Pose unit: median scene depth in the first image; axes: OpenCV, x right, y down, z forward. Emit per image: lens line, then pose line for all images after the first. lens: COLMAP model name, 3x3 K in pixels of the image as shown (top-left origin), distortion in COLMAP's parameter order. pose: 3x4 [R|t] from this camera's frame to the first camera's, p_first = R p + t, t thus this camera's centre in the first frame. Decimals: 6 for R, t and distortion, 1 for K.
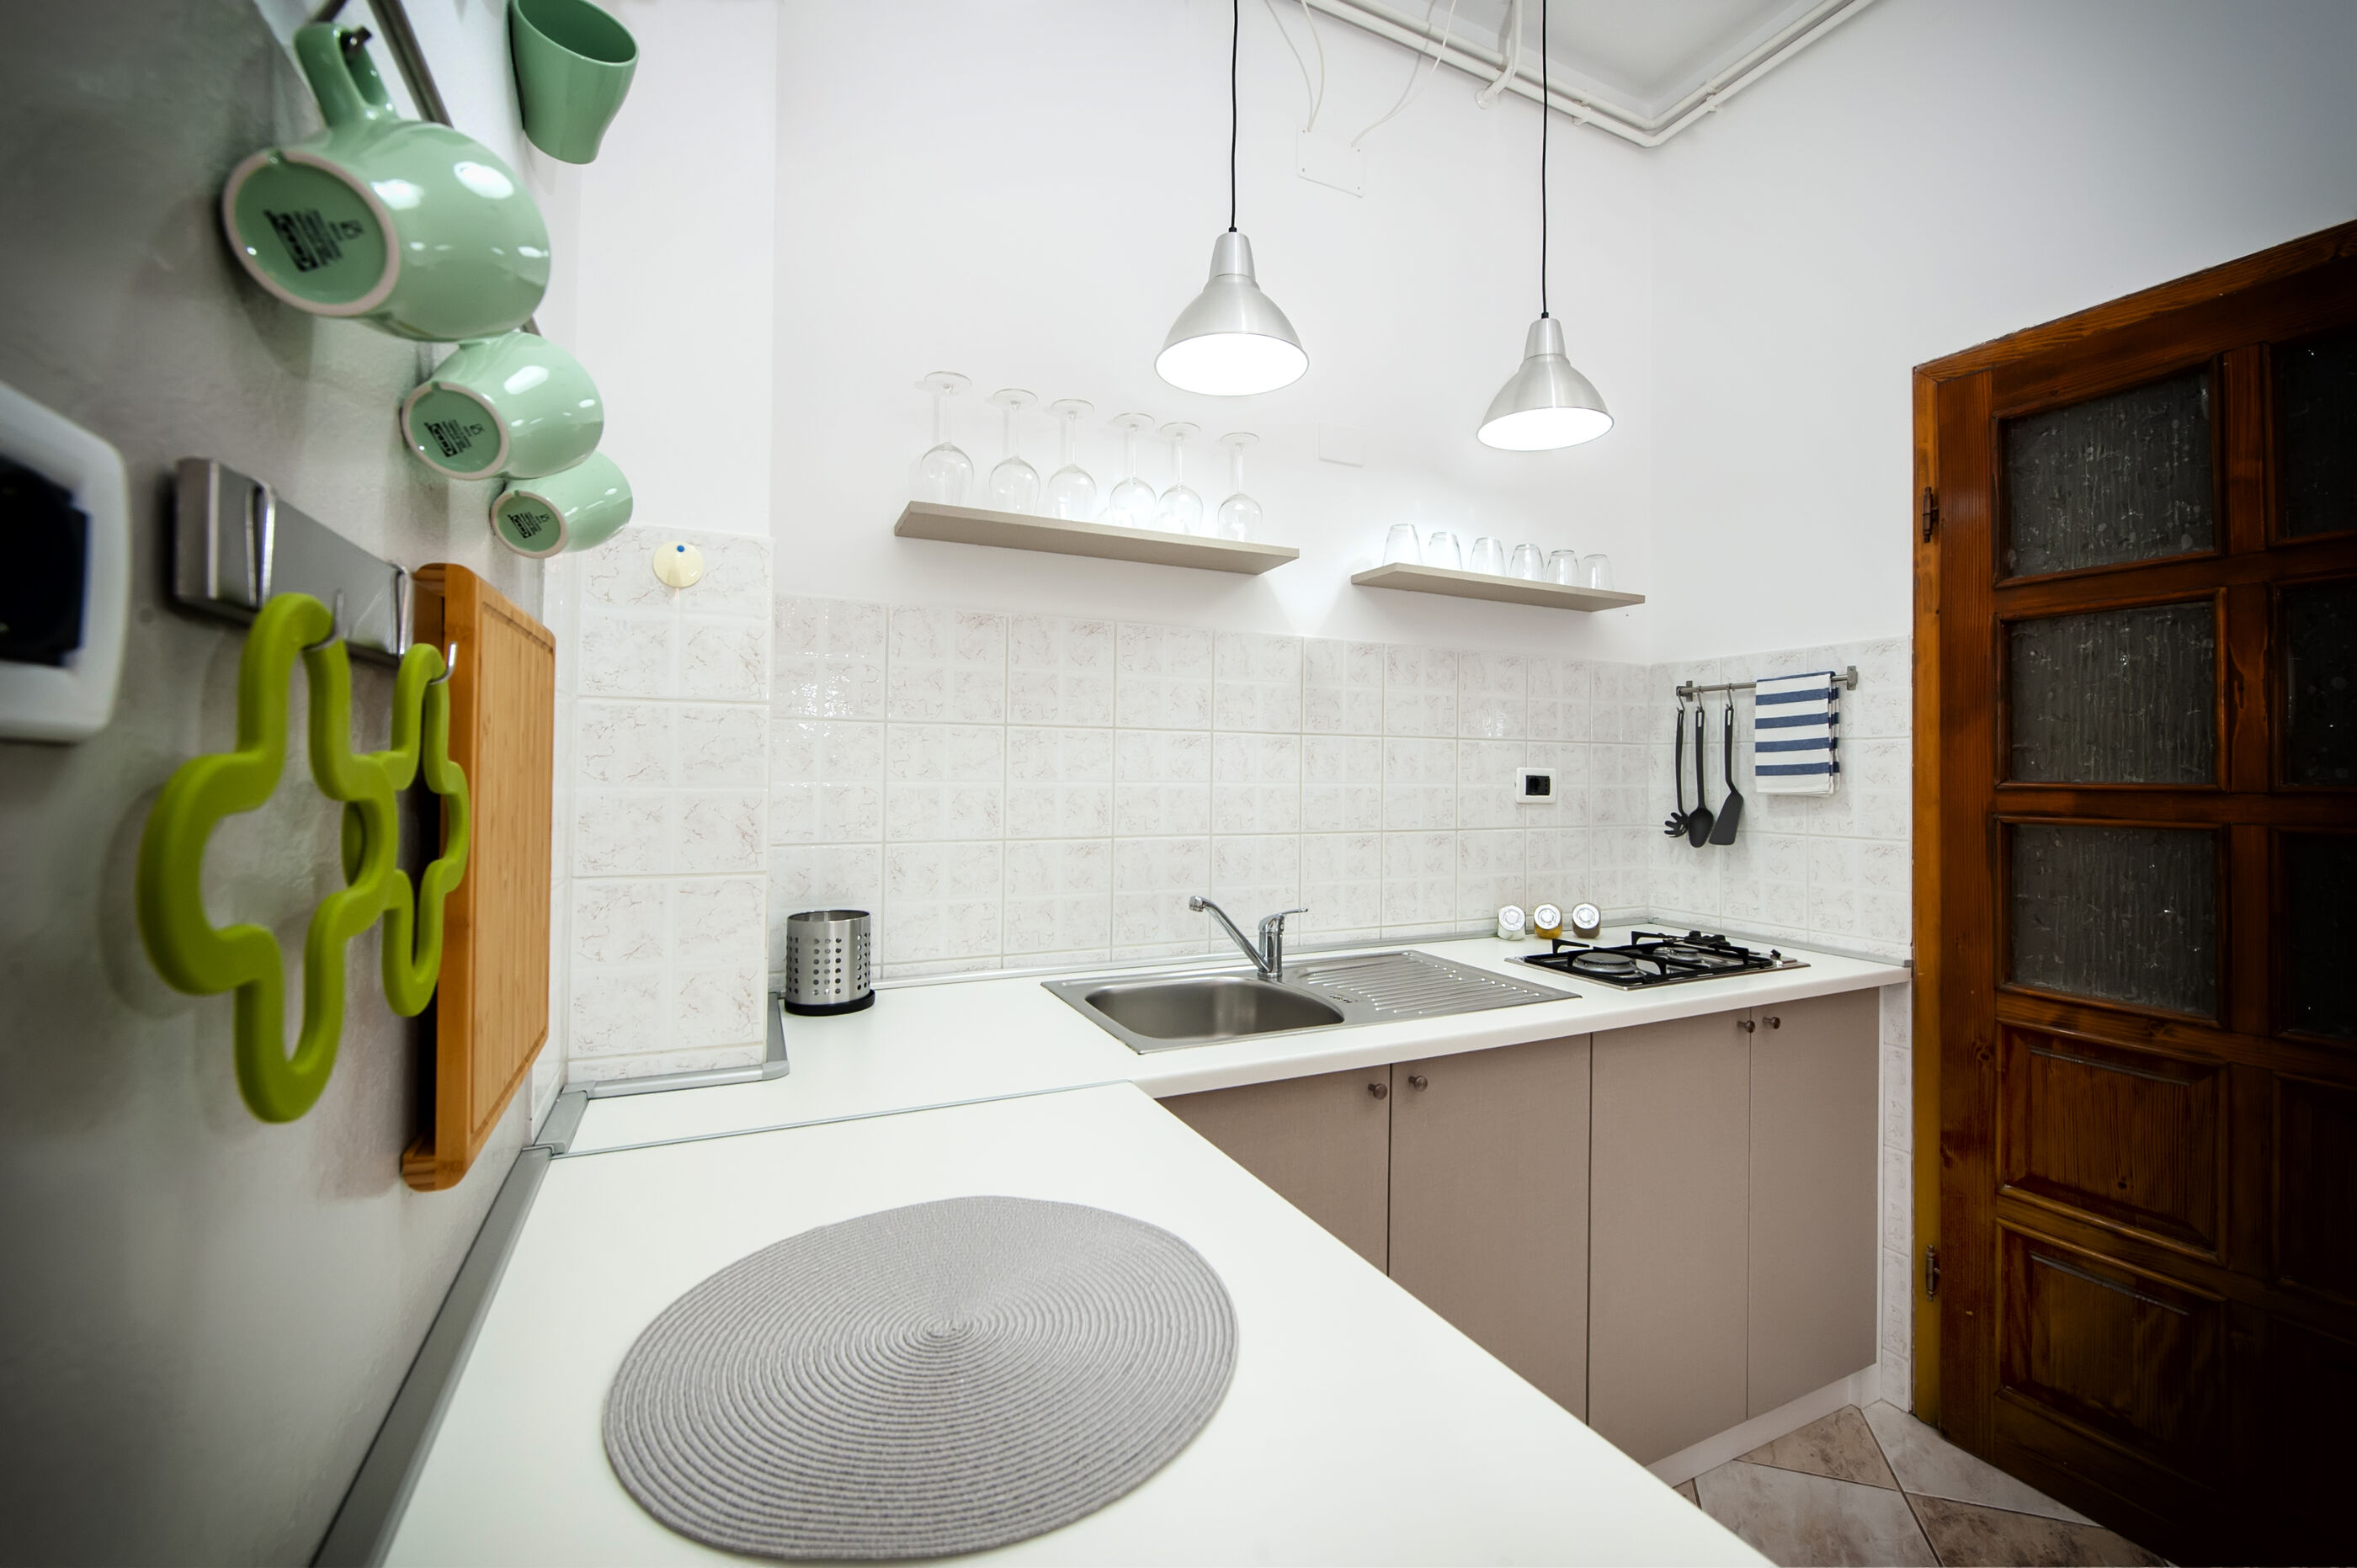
lens RADIAL K [[969.1, 0, 1178.9], [0, 969.1, 758.0], [0, 0, 1]] dist [-0.003922, -0.000287]
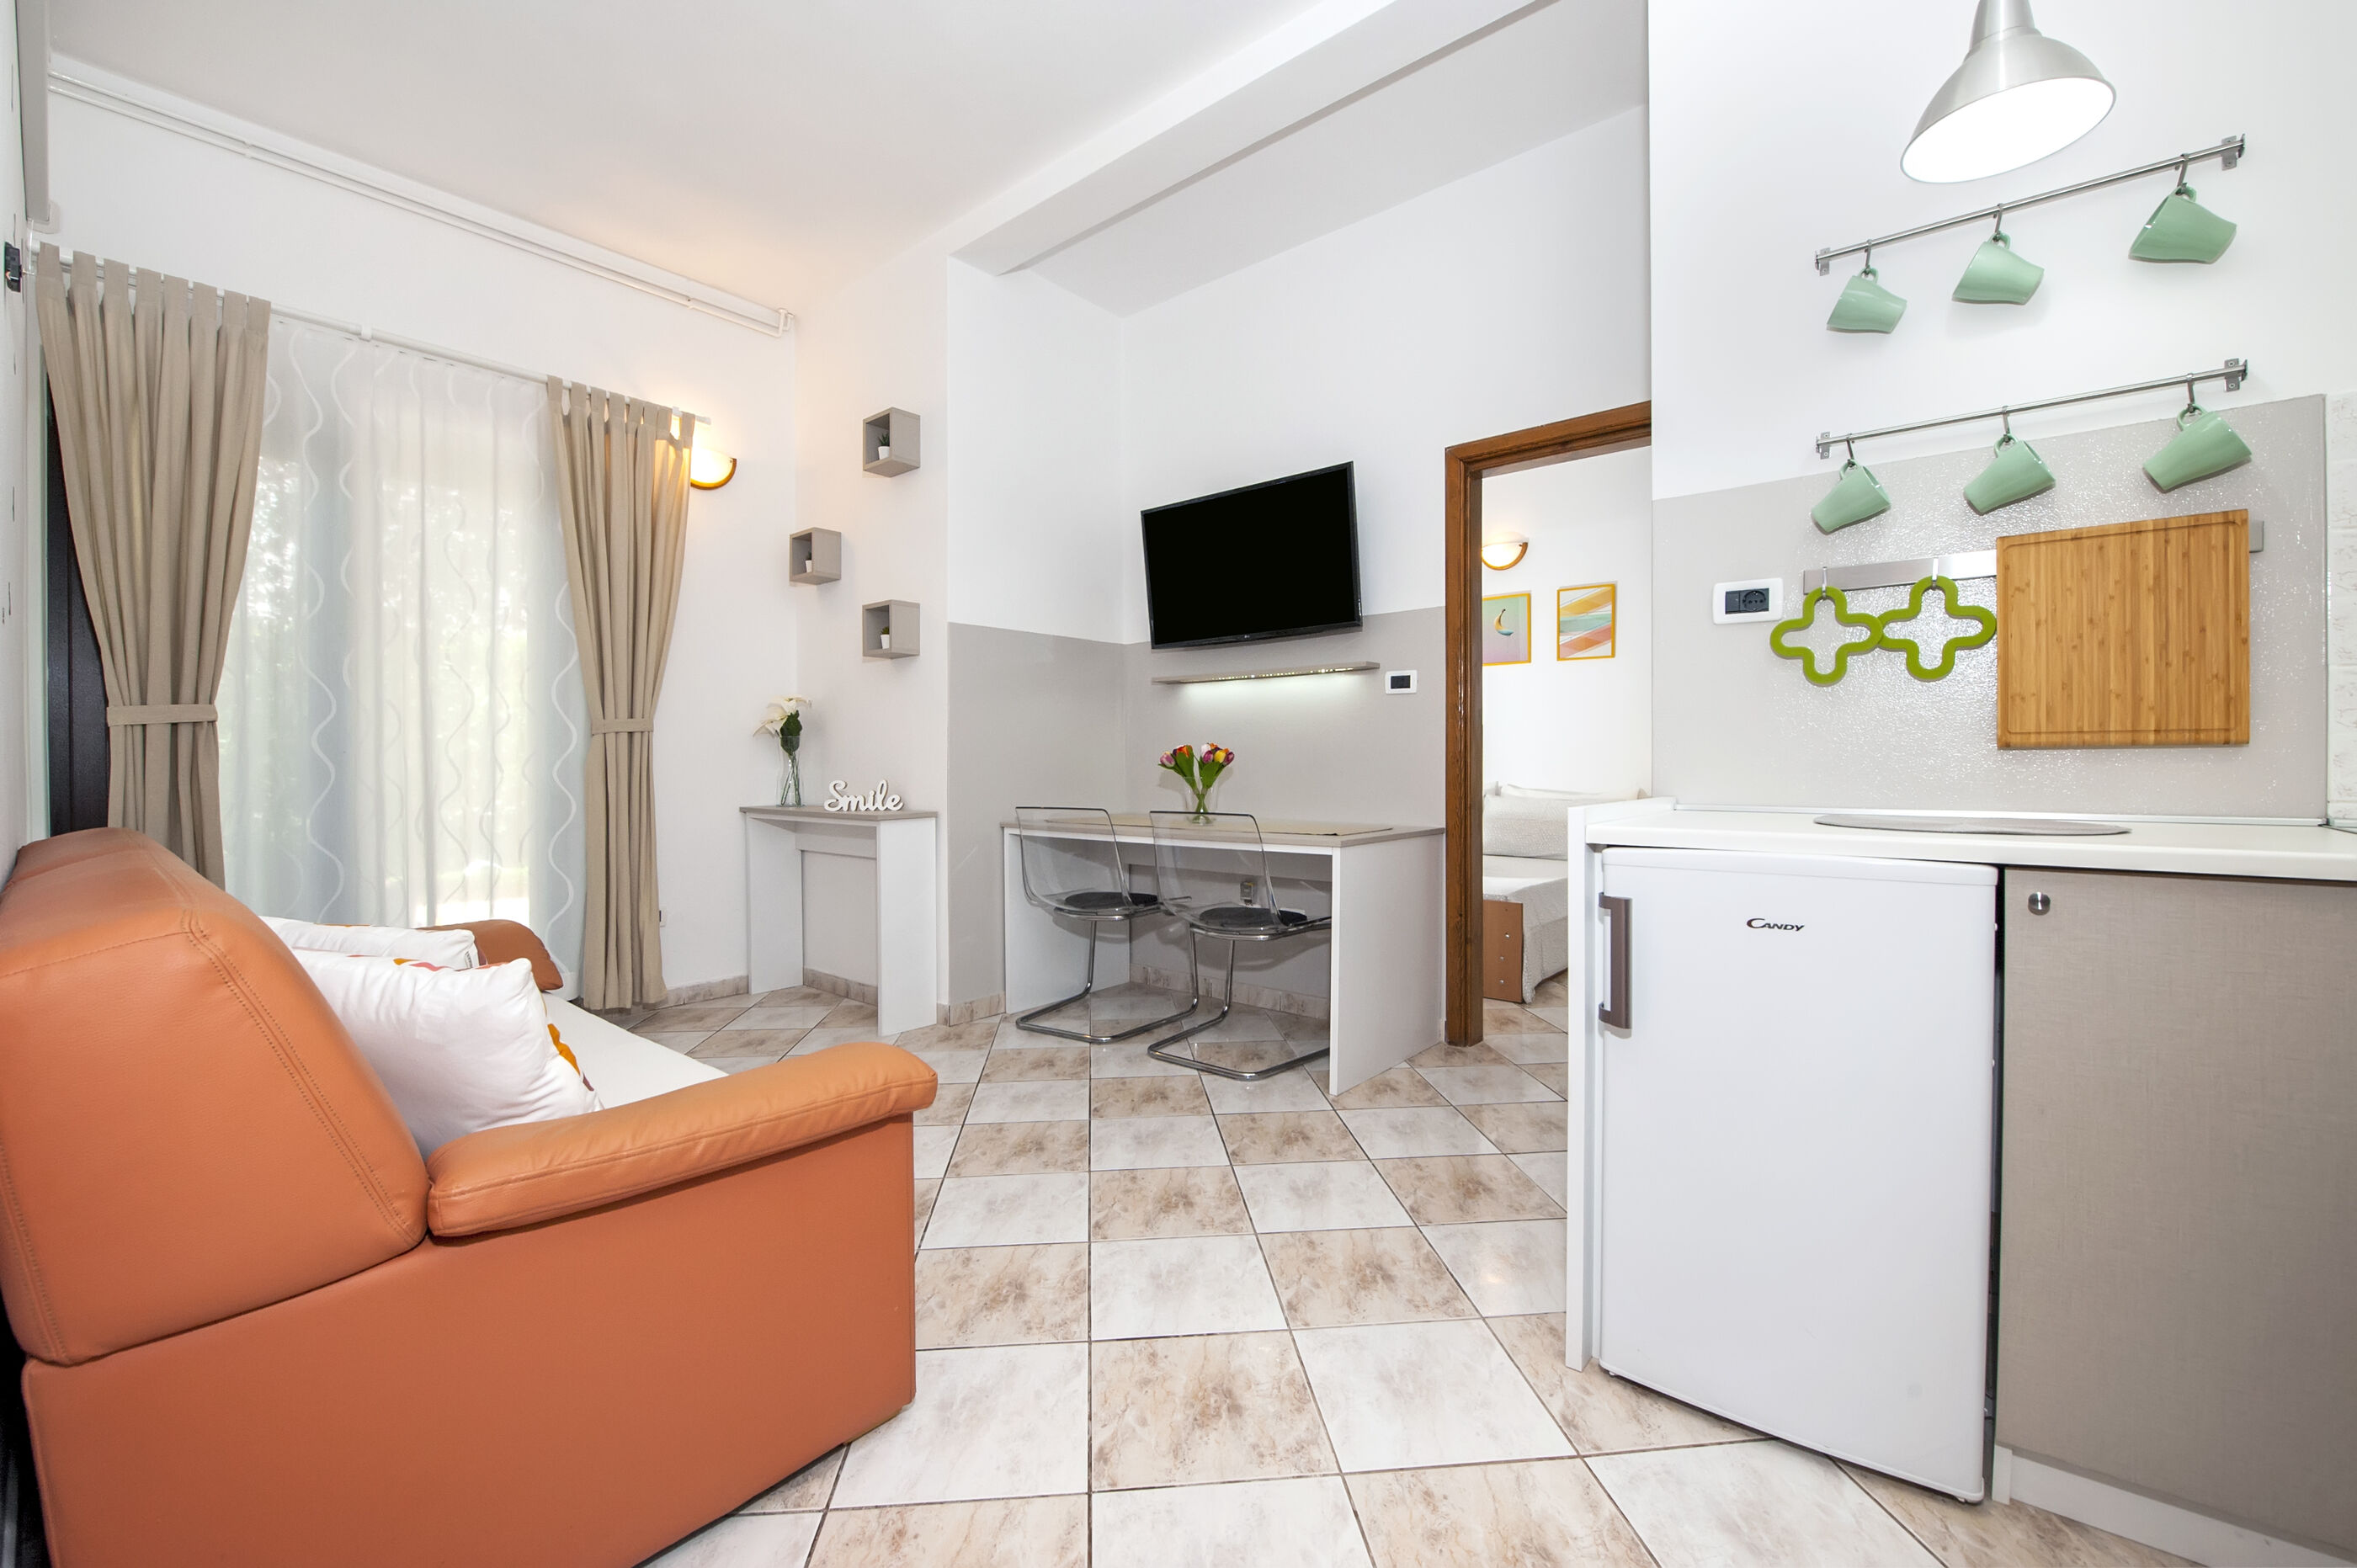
lens RADIAL K [[985.4, 0, 1147.8], [0, 985.4, 759.7], [0, 0, 1]] dist [-0.000277, -0.000040]
pose [[-0.920058, -0.001824, -0.391779, 0.861894], [0.005269, 0.999841, -0.017030, 0.158748], [0.391747, -0.017733, -0.919902, 0.835591]]
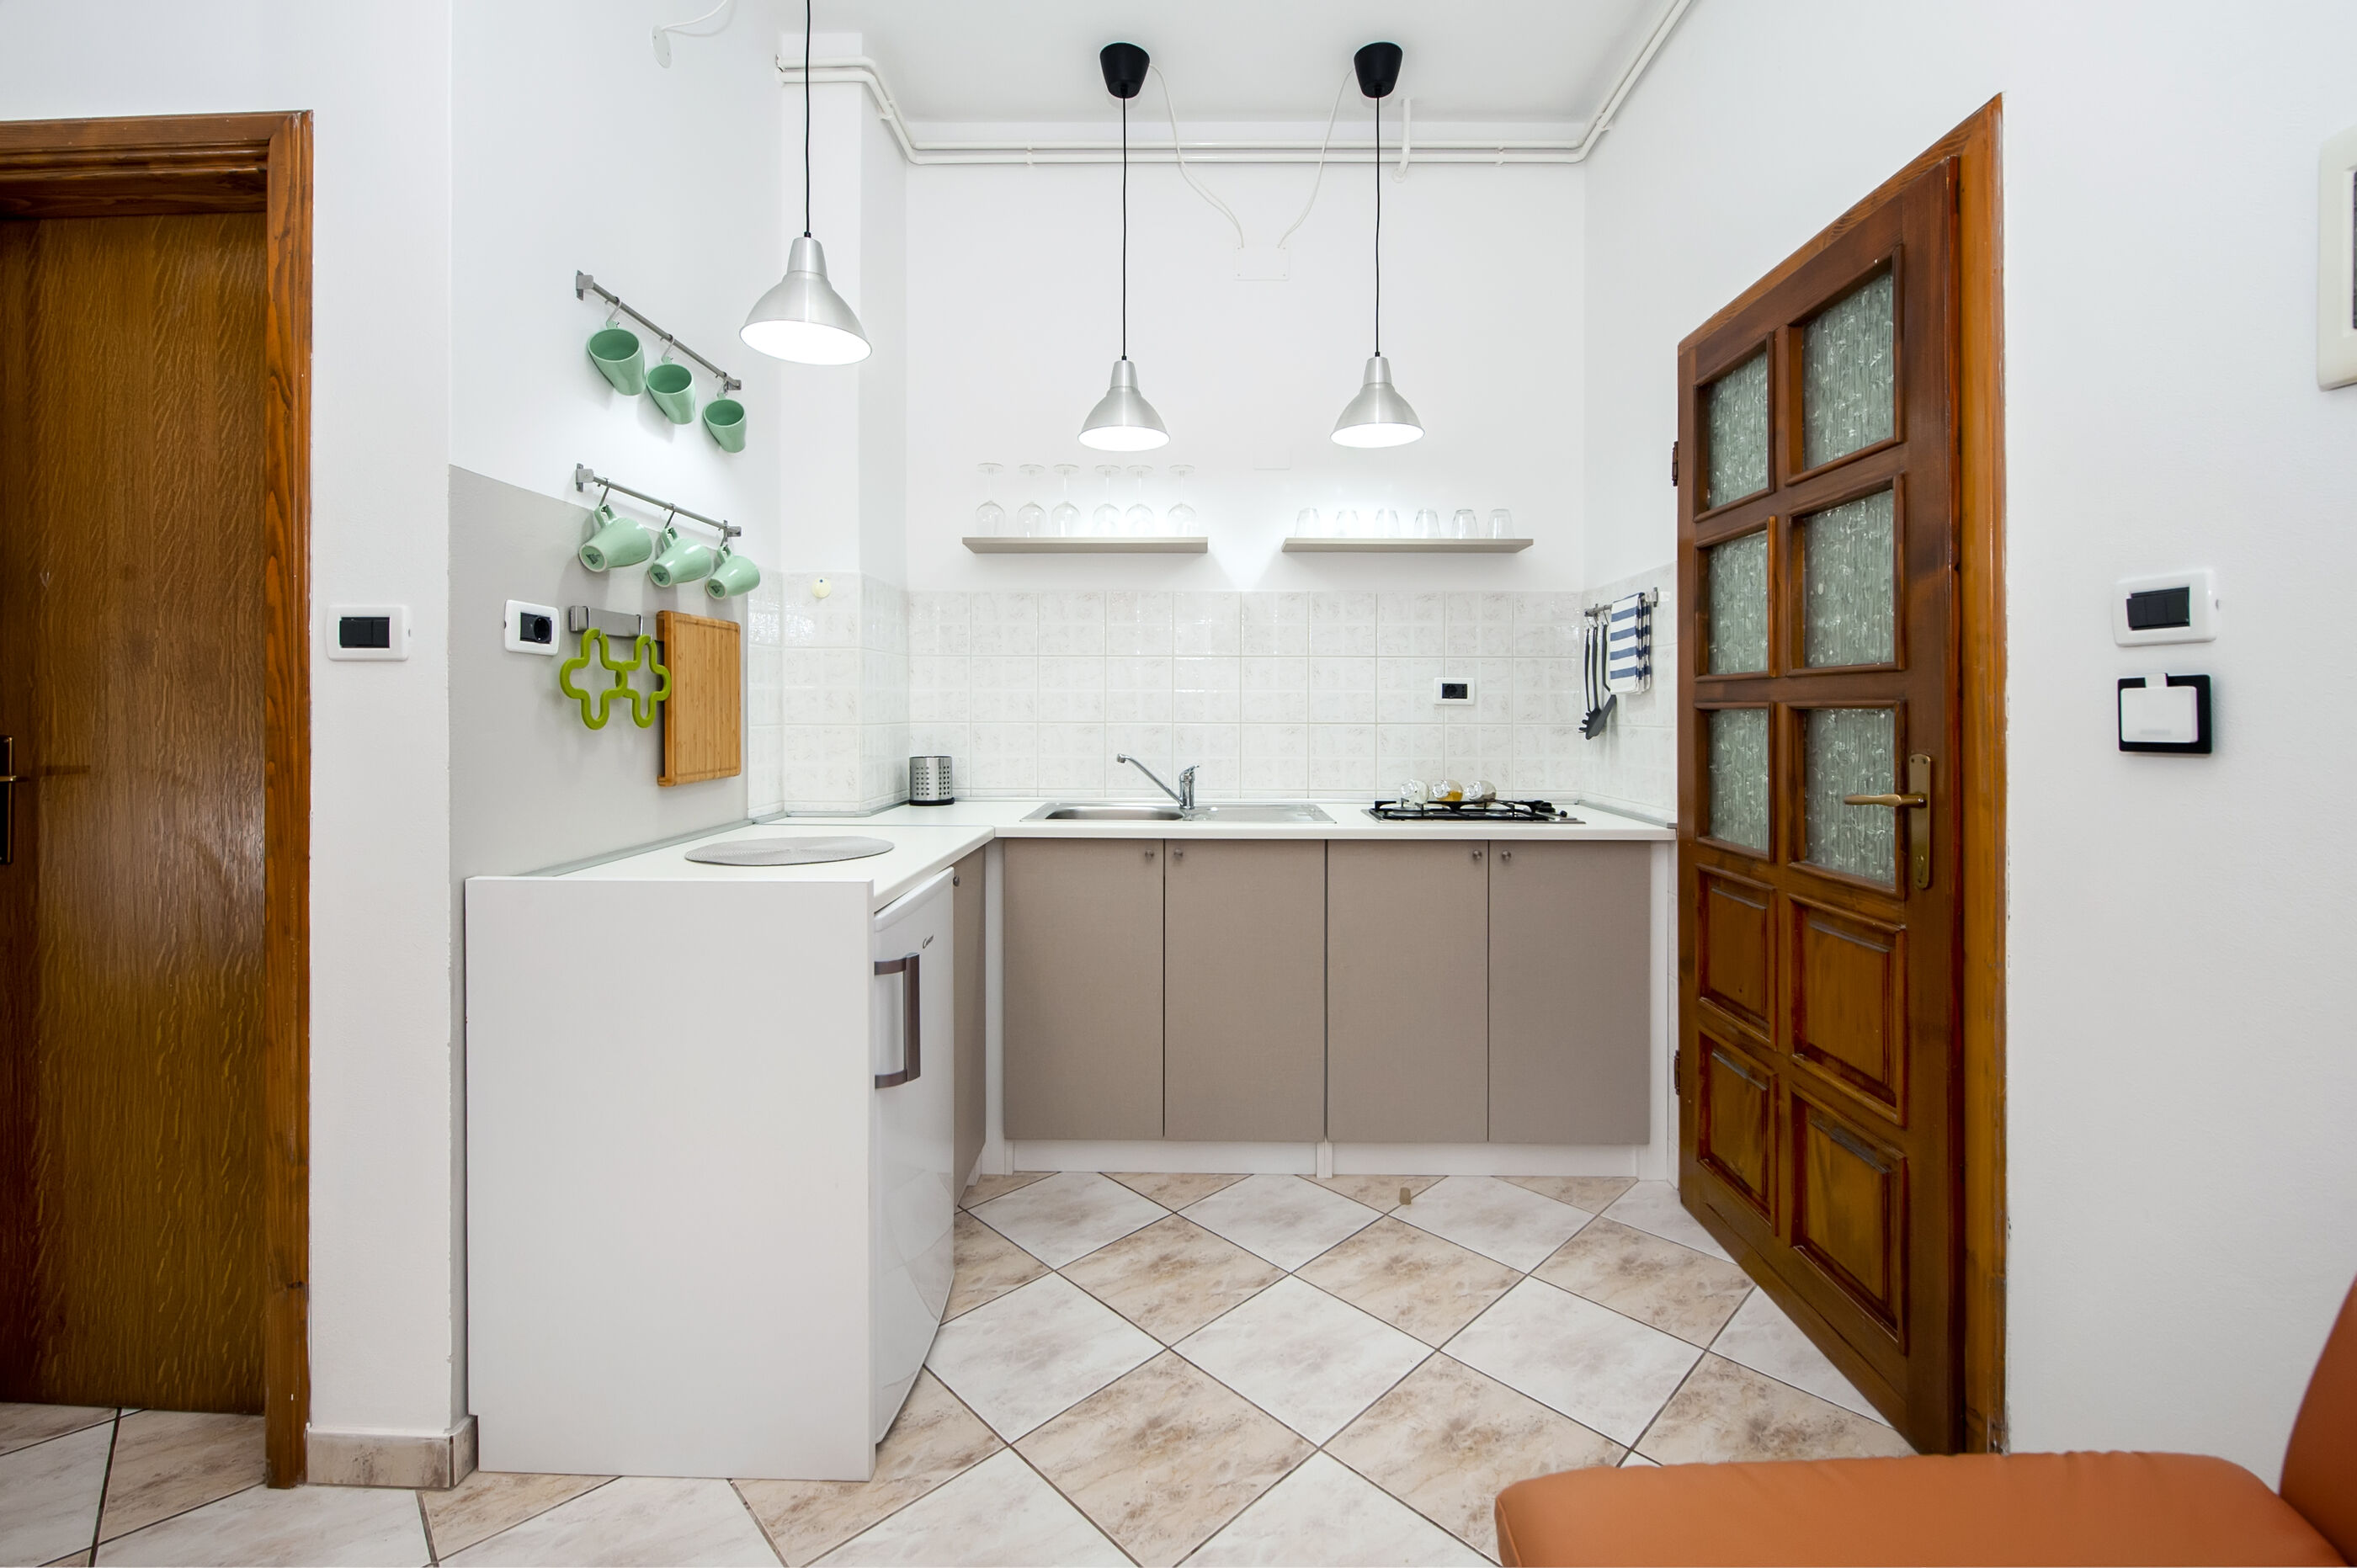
lens RADIAL K [[989.5, 0, 1203.7], [0, 989.5, 707.8], [0, 0, 1]] dist [-0.008688, -0.000561]
pose [[0.897837, -0.007093, -0.440270, 0.788768], [0.011219, 0.999914, 0.006768, 0.045713], [0.440184, -0.011016, 0.897840, -0.417910]]
